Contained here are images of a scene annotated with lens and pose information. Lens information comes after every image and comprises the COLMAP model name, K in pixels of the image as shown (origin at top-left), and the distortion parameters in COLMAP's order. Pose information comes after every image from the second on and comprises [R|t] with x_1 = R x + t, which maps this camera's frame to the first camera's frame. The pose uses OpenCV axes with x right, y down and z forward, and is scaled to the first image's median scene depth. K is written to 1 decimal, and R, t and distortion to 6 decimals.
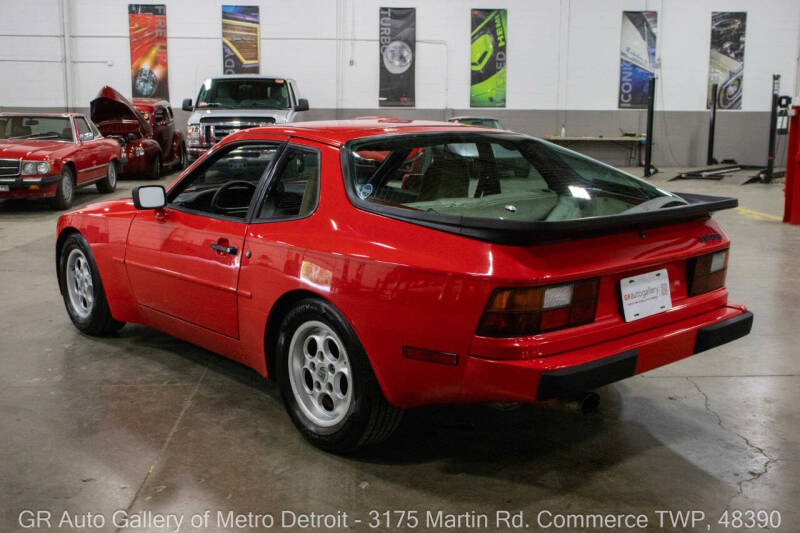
lens RADIAL K [[883.7, 0, 393.7], [0, 883.7, 265.6], [0, 0, 1]] dist [-0.014037, 0.021528]
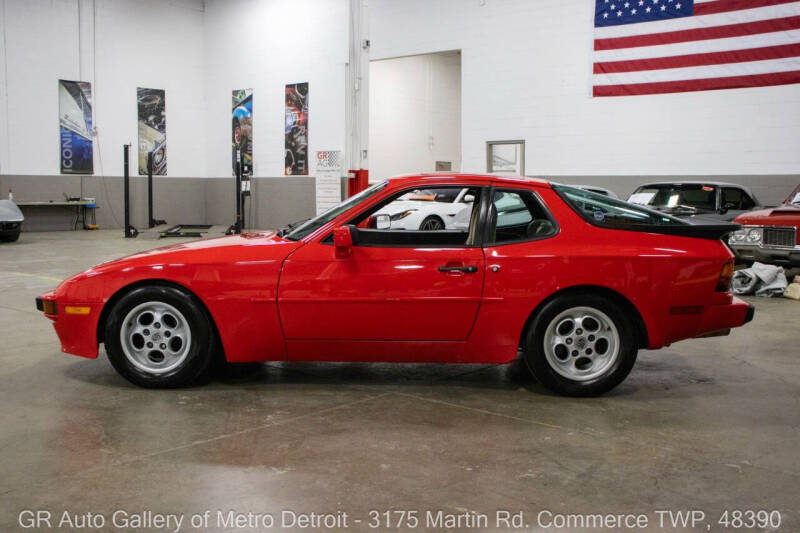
lens RADIAL K [[883.7, 0, 393.7], [0, 883.7, 265.6], [0, 0, 1]] dist [-0.014037, 0.021528]
pose [[0.691189, -0.064442, 0.719795, -0.276417], [0.119885, 0.992440, -0.026269, -0.000665], [-0.712660, 0.104450, 0.693690, 0.042634]]
